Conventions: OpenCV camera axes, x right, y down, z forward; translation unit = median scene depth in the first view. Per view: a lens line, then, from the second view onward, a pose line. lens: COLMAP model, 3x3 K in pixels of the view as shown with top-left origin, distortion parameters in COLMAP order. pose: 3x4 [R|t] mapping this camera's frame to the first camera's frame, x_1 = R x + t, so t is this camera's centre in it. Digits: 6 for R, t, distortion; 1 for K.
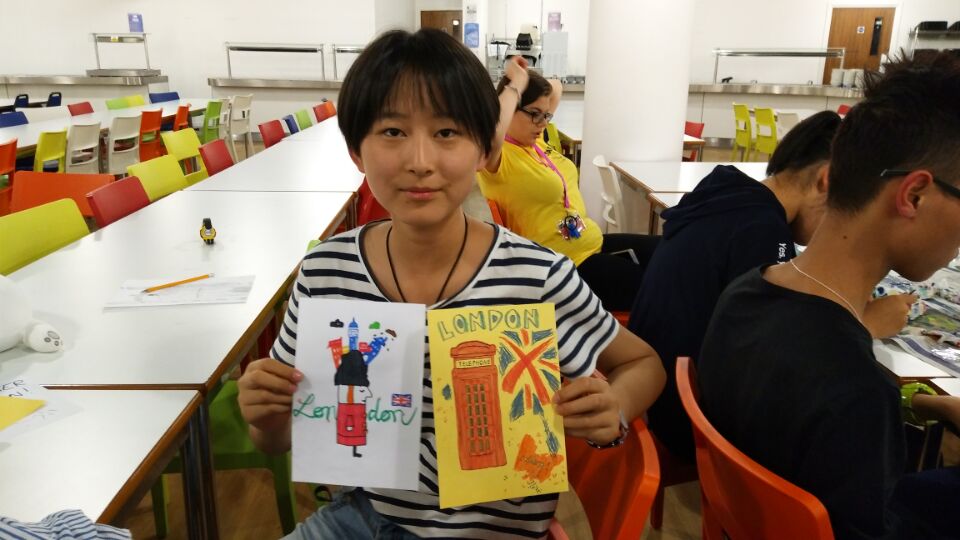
lens RADIAL K [[725.8, 0, 480.0], [0, 725.8, 270.0], [0, 0, 1]] dist [0.088591, -0.124448]
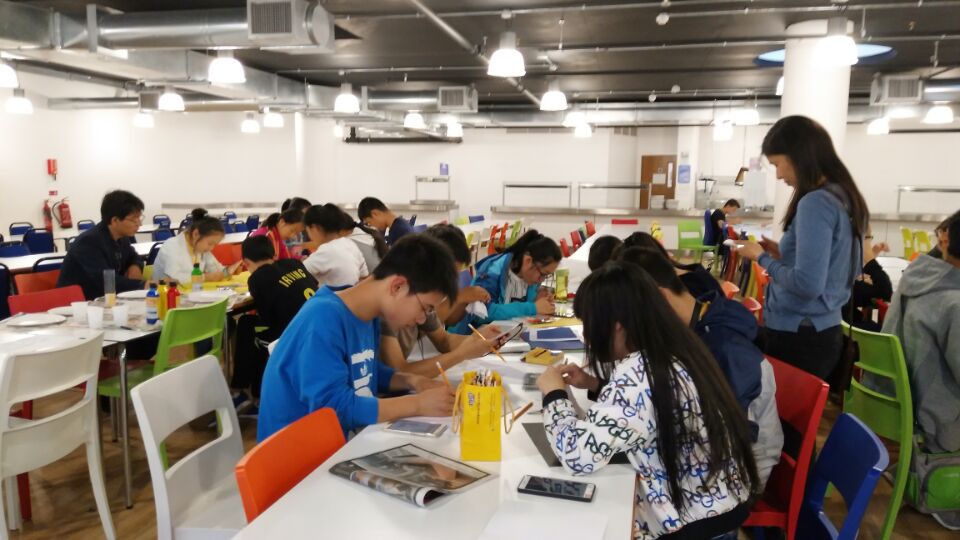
lens RADIAL K [[725.8, 0, 480.0], [0, 725.8, 270.0], [0, 0, 1]] dist [0.088591, -0.124448]
pose [[0.966834, 0.031102, -0.253506, -0.031541], [-0.073264, 0.984618, -0.158619, 0.080267], [0.244673, 0.171931, 0.954241, -0.308342]]
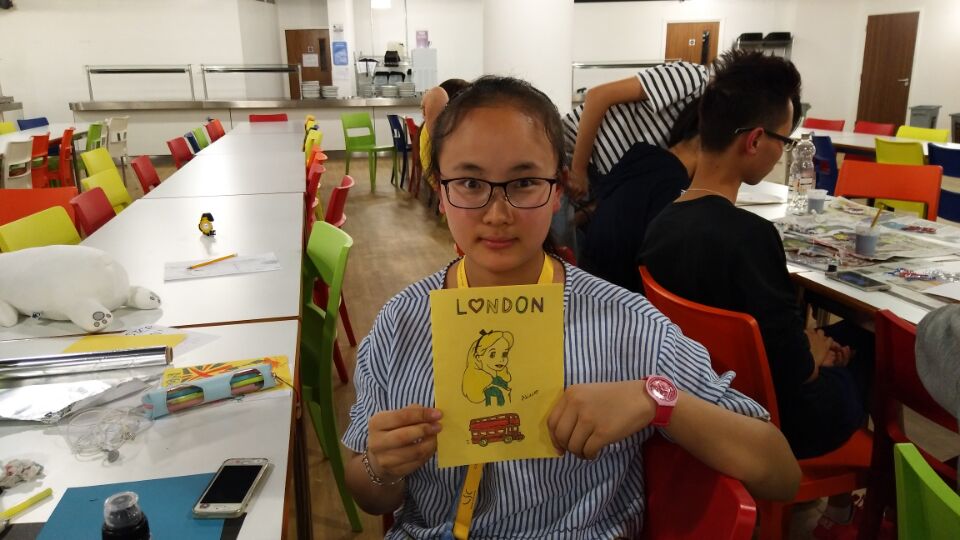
lens RADIAL K [[725.8, 0, 480.0], [0, 725.8, 270.0], [0, 0, 1]] dist [0.088591, -0.124448]
pose [[0.980432, -0.074461, 0.182230, -0.033665], [0.078401, 0.996816, -0.014499, 0.013635], [-0.180570, 0.028503, 0.983149, -0.040185]]
